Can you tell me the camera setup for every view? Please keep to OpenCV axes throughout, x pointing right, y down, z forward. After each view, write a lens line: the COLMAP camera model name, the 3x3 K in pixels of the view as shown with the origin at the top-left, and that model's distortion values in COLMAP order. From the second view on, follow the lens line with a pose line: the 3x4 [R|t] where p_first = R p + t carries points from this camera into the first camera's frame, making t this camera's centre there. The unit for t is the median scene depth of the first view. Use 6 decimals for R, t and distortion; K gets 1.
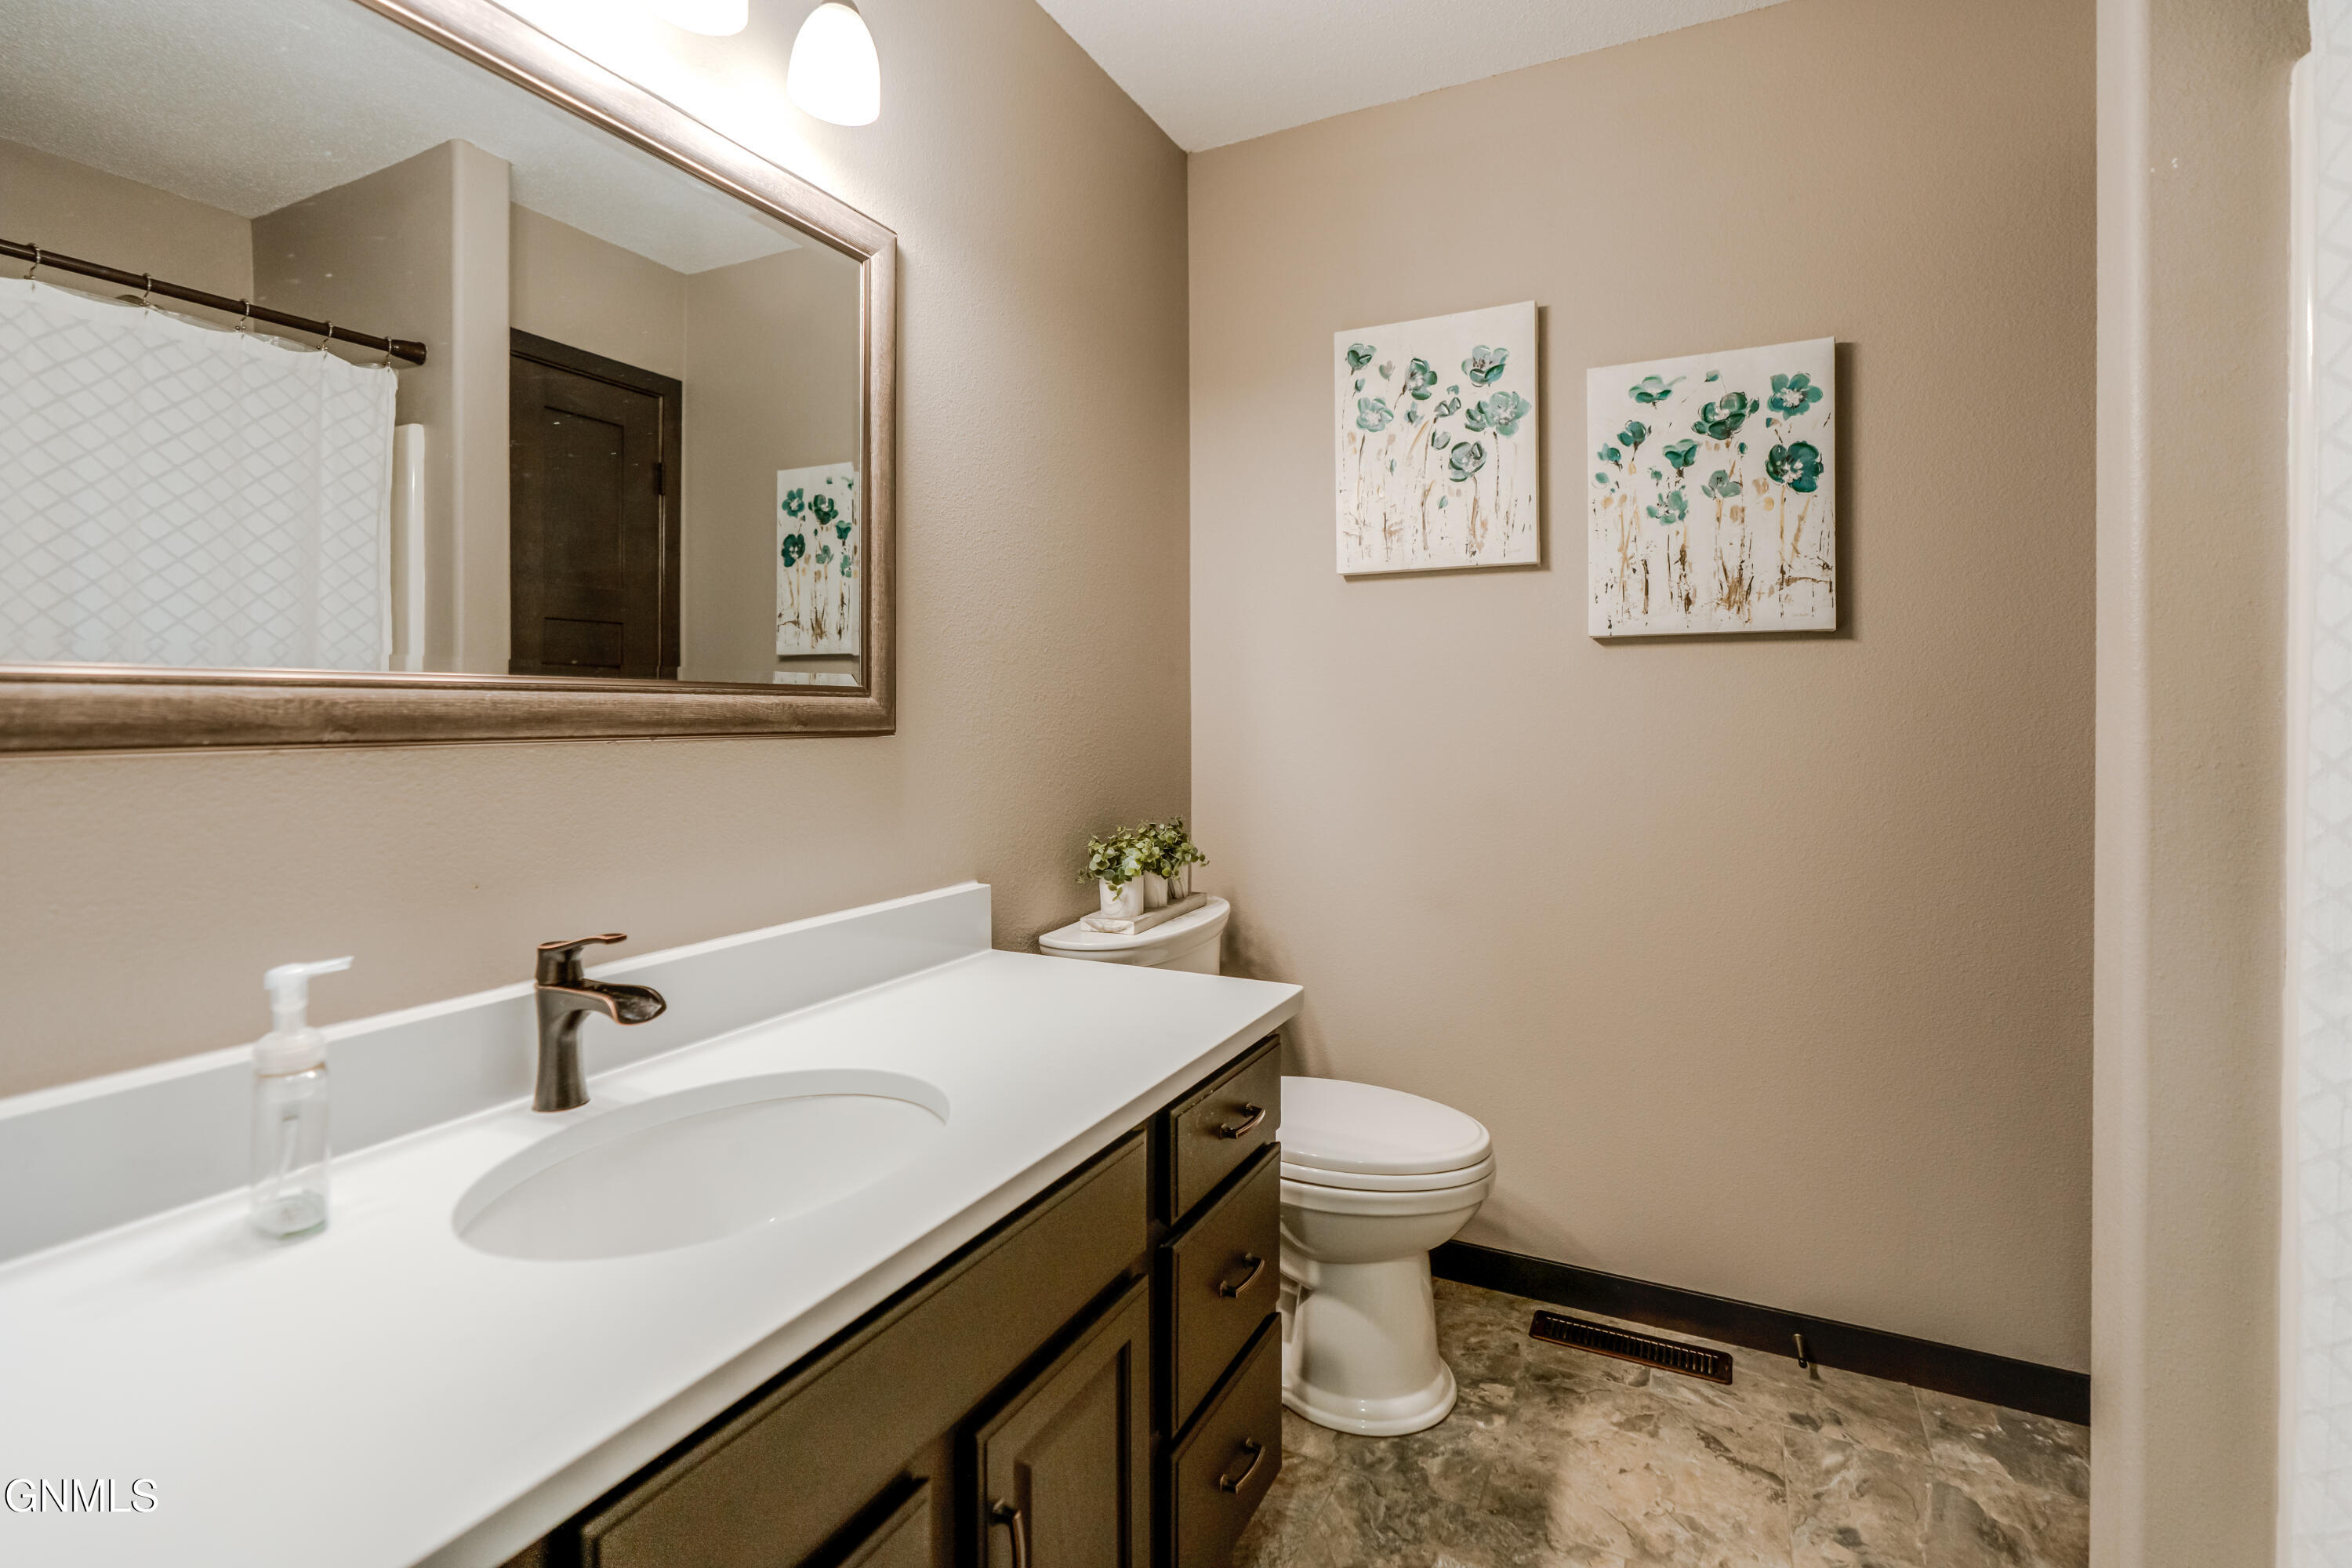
lens RADIAL K [[1106.7, 0, 1174.6], [0, 1106.7, 711.2], [0, 0, 1]] dist [-0.004384, 0.000070]
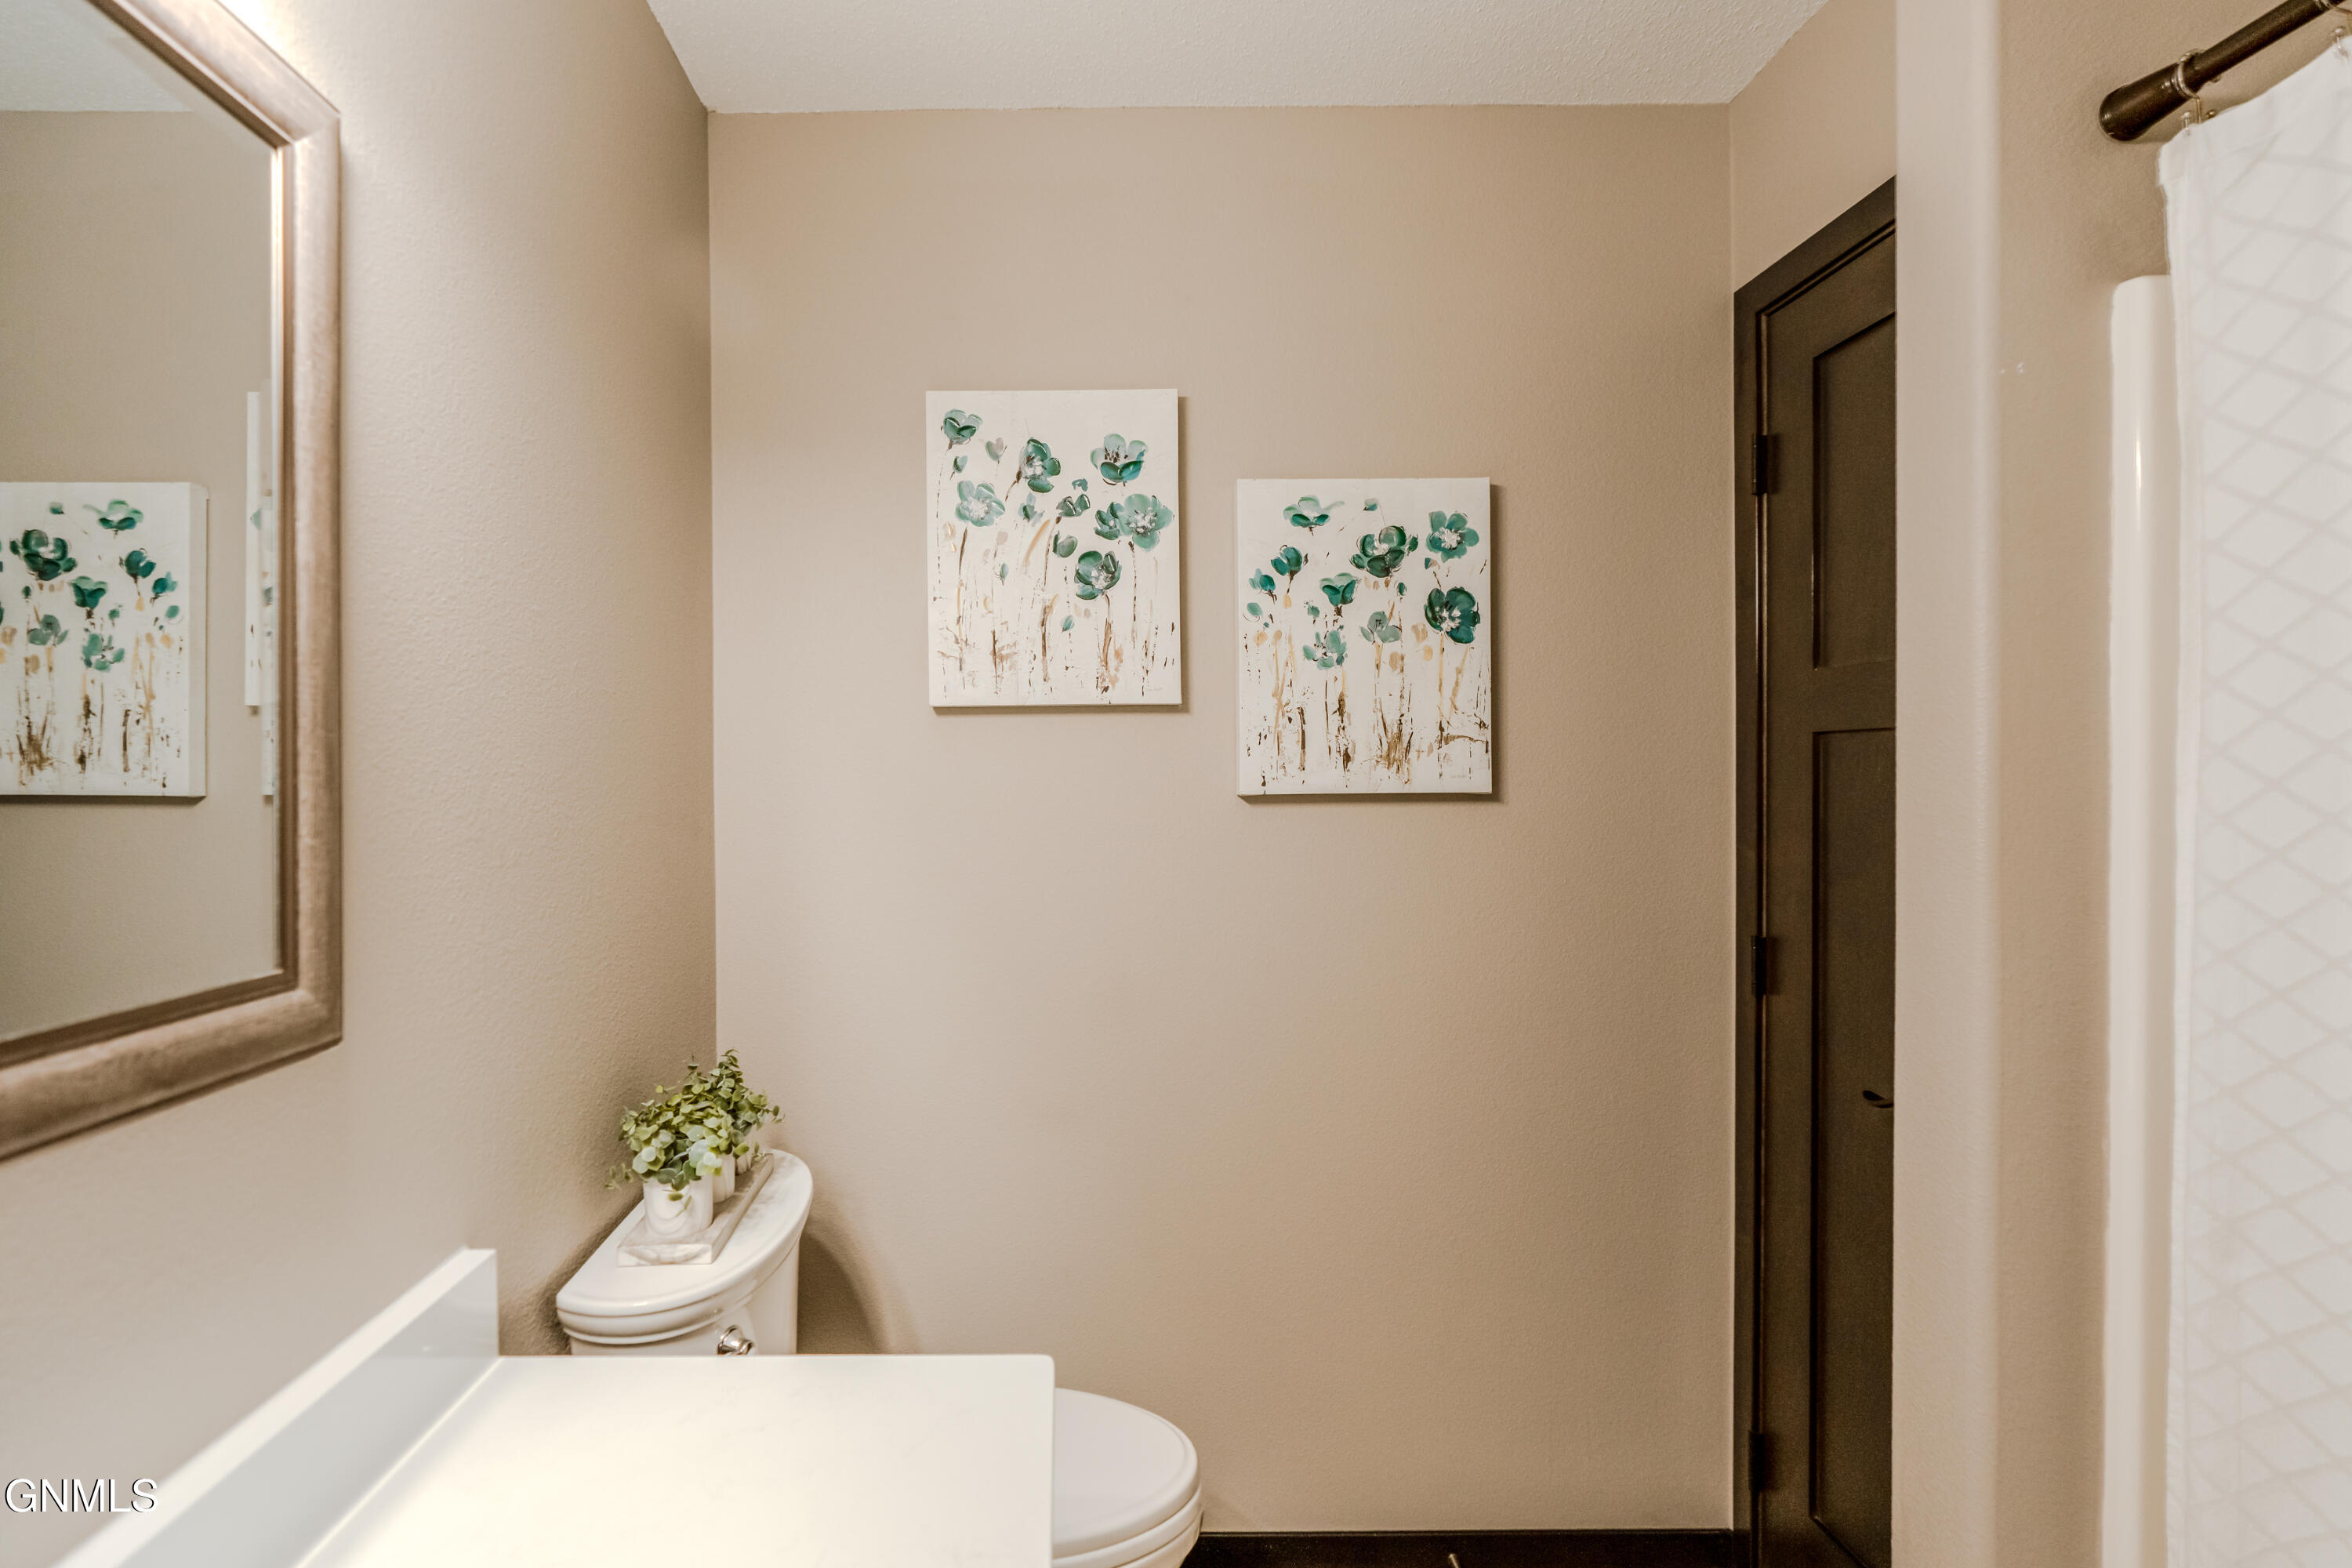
lens RADIAL K [[1165.7, 0, 1062.3], [0, 1165.7, 778.2], [0, 0, 1]] dist [-0.001797, 0.000206]
pose [[0.895545, -0.005770, 0.444933, -0.149949], [0.006058, 0.999981, 0.000775, -0.084150], [-0.444929, 0.002001, 0.895563, 0.267139]]
